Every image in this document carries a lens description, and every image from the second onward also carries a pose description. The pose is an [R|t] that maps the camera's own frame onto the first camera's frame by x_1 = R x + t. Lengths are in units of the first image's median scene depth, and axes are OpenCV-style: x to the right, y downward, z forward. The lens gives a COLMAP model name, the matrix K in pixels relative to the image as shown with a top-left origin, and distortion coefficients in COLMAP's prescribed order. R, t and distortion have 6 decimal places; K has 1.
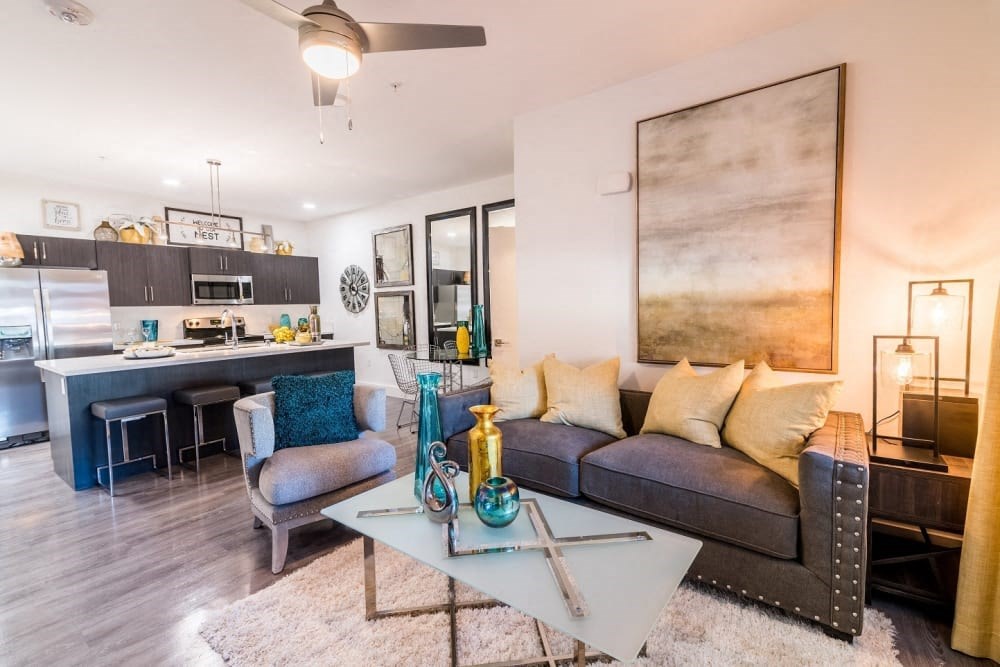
lens RADIAL K [[454.3, 0, 499.8], [0, 454.3, 336.1], [0, 0, 1]] dist [0.019787, -0.000099]
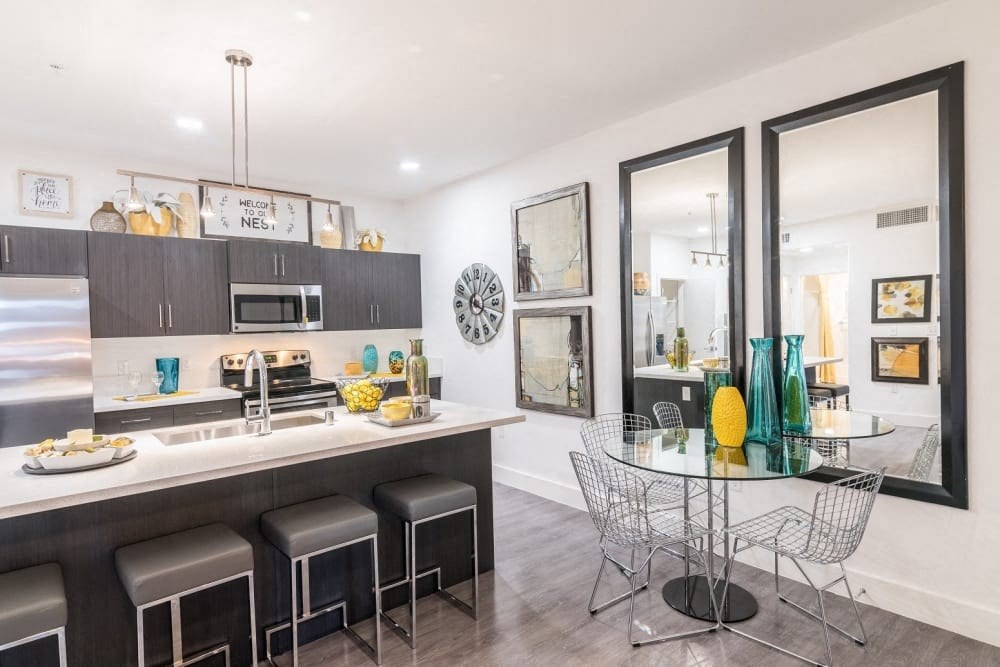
lens RADIAL K [[481.5, 0, 485.0], [0, 481.5, 332.6], [0, 0, 1]] dist [0.022823, 0.000253]
pose [[0.974991, 0.003964, -0.222208, -0.183805], [-0.011844, 0.999347, -0.034142, -0.048550], [0.221928, 0.035920, 0.974401, 0.421941]]
